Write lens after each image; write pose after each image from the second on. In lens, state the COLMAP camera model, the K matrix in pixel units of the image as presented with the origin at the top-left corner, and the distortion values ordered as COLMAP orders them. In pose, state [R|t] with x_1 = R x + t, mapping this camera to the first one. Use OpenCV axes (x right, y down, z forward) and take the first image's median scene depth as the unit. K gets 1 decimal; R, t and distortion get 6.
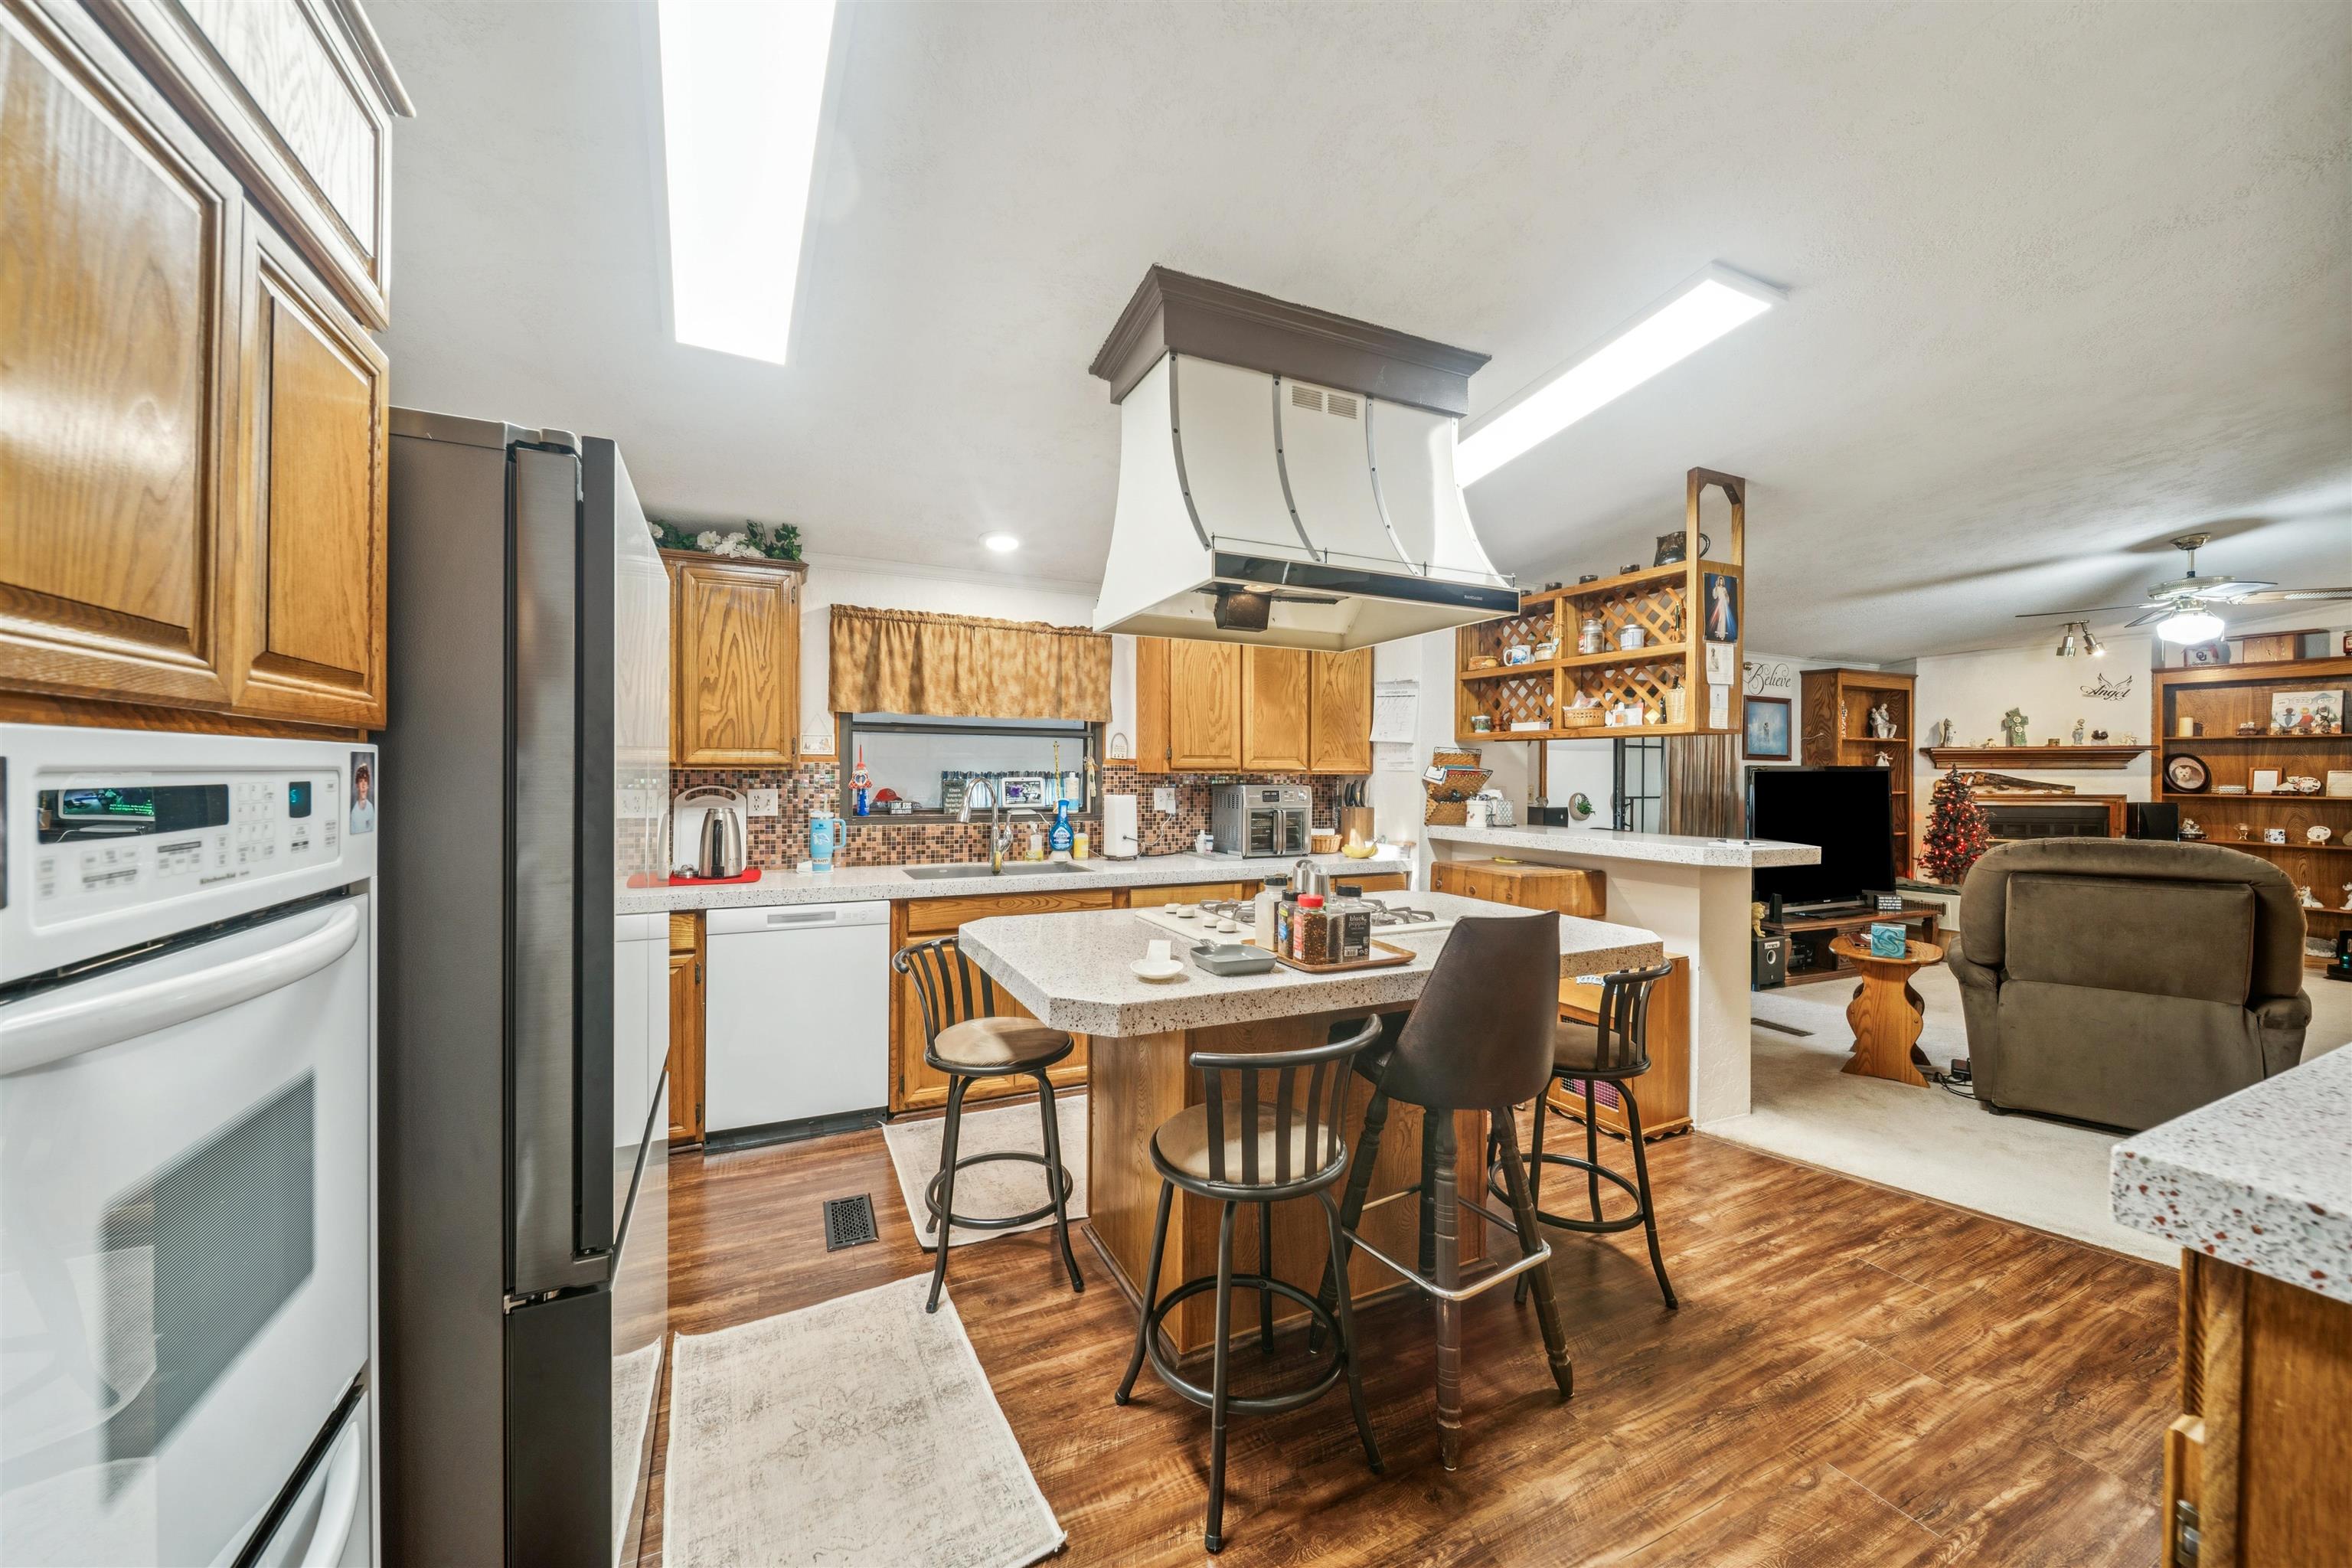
lens RADIAL K [[856.2, 0, 1149.0], [0, 856.2, 769.3], [0, 0, 1]] dist [-0.001828, -0.000525]
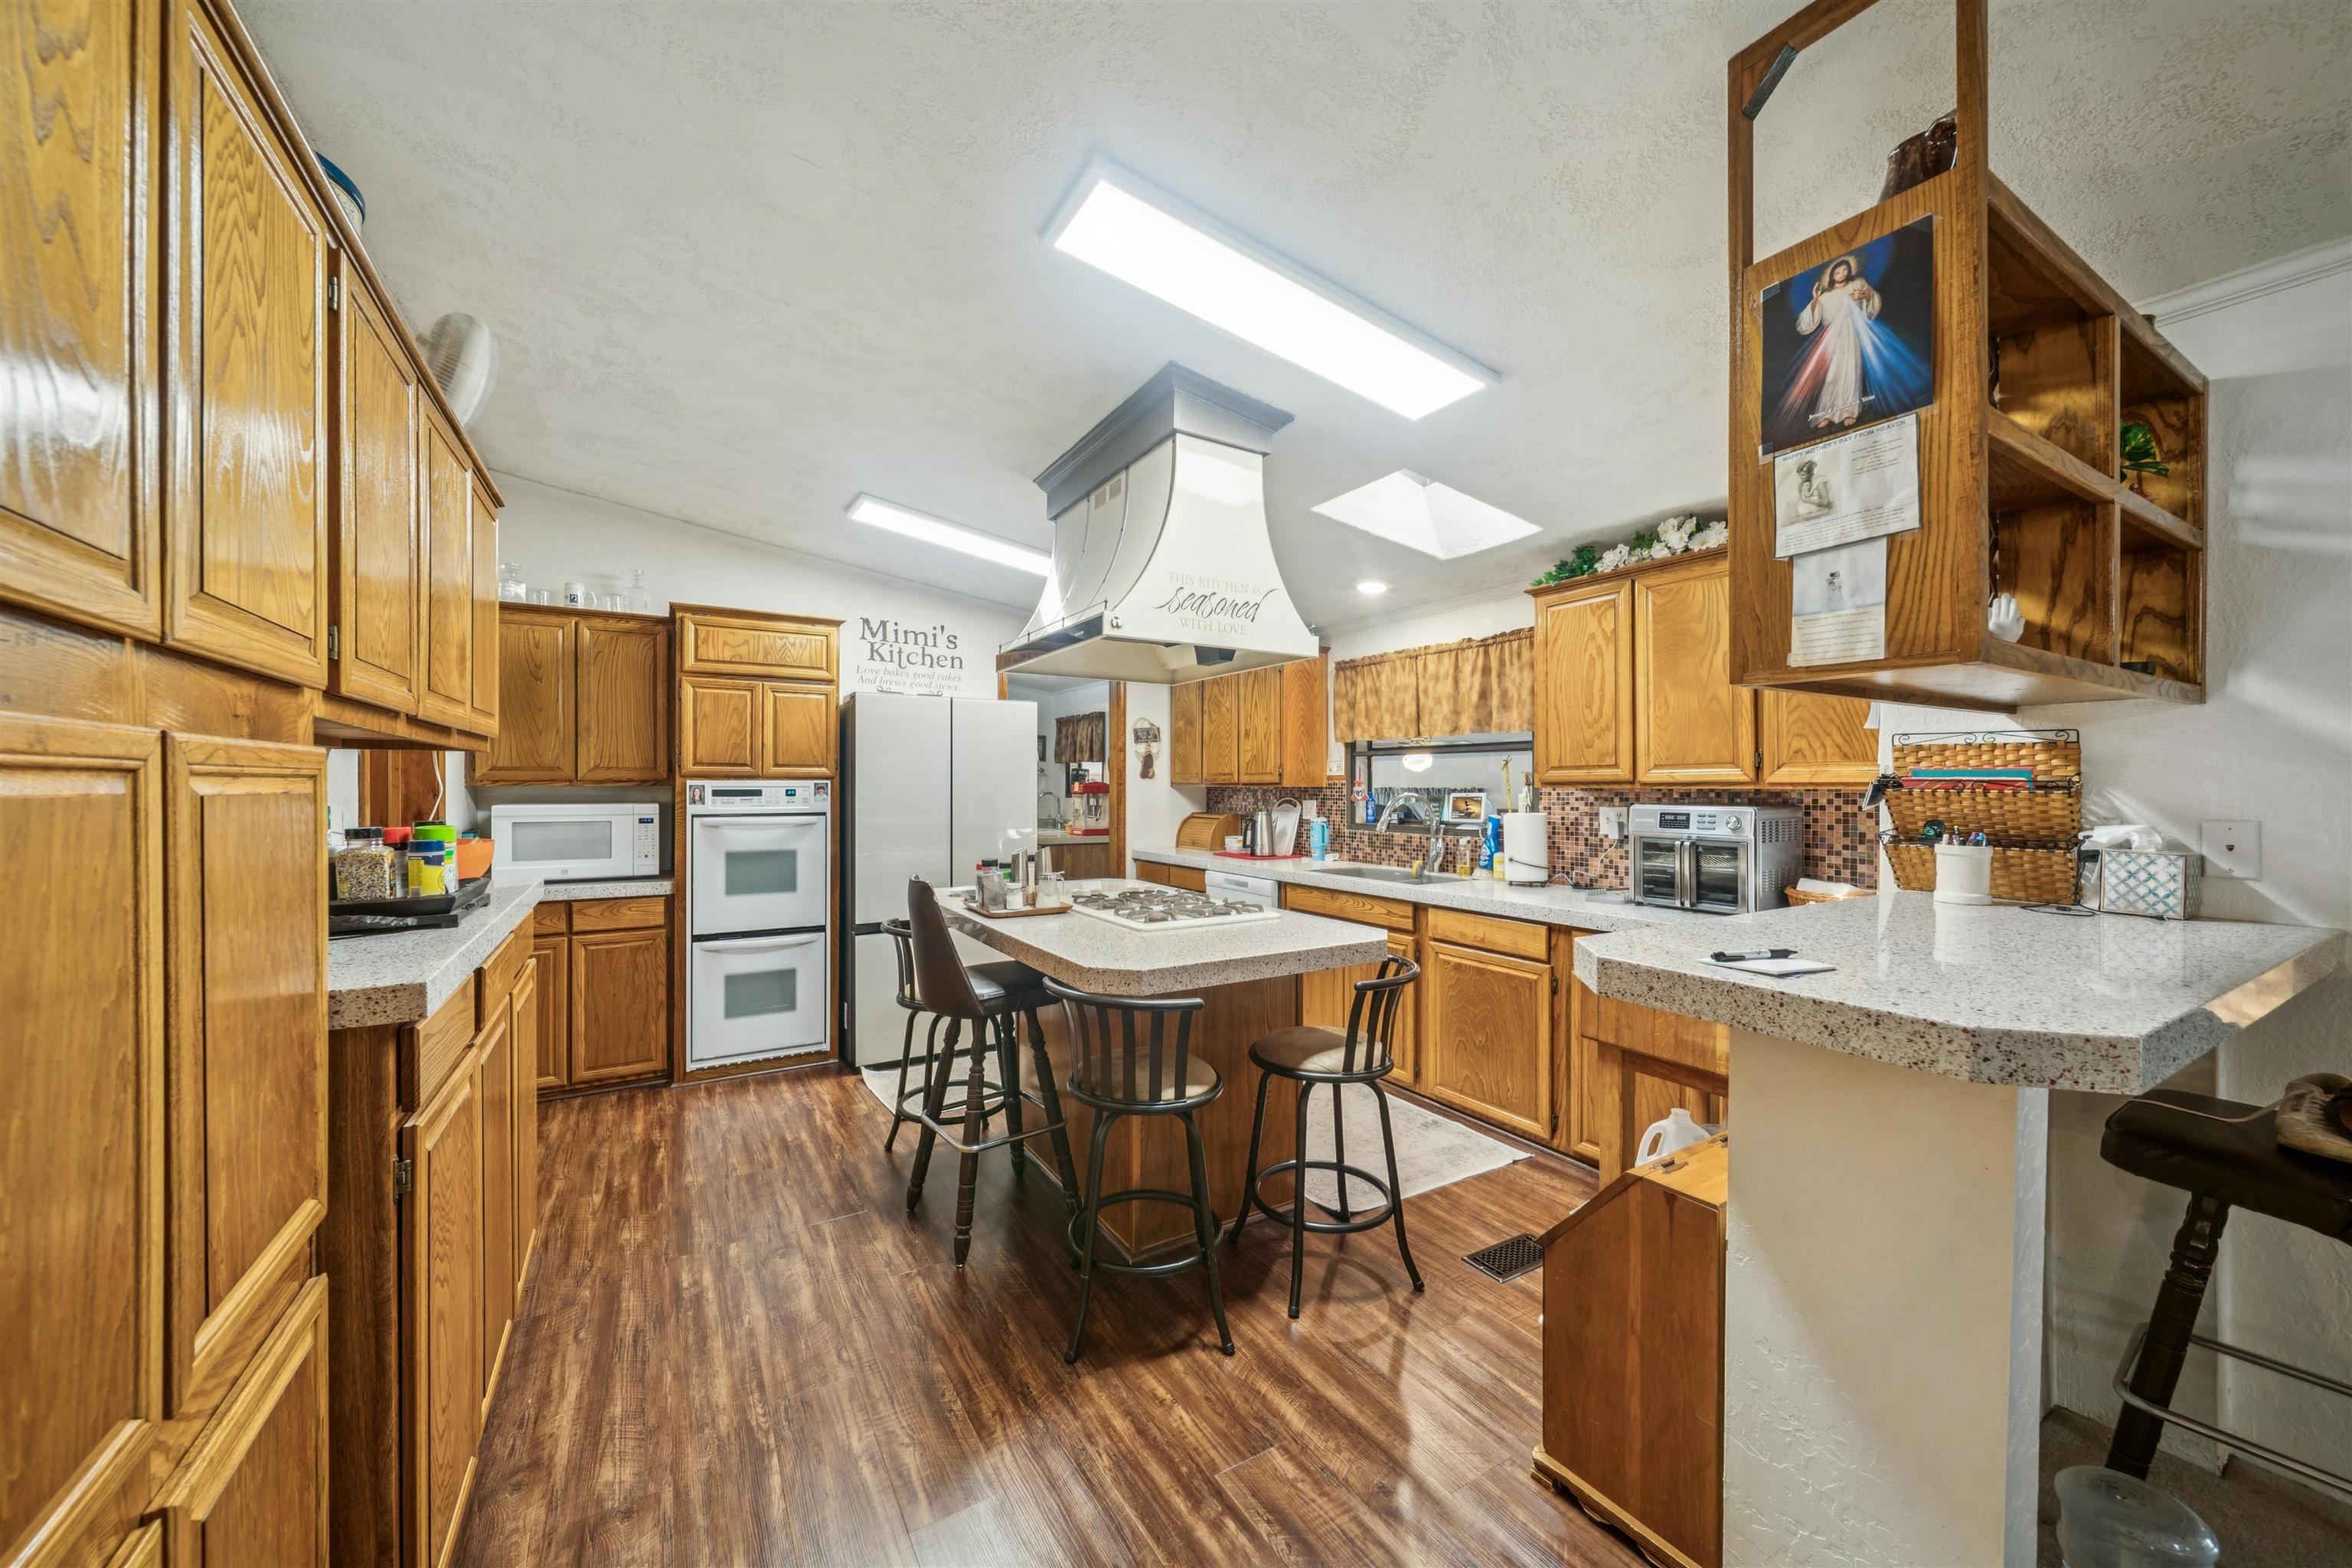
lens RADIAL K [[839.5, 0, 1150.8], [0, 839.5, 785.4], [0, 0, 1]] dist [-0.002104, -0.000118]
pose [[0.089034, -0.008490, -0.995992, 0.879307], [0.002544, 0.999962, -0.008297, 0.008514], [0.996025, -0.001795, 0.089052, 0.579616]]
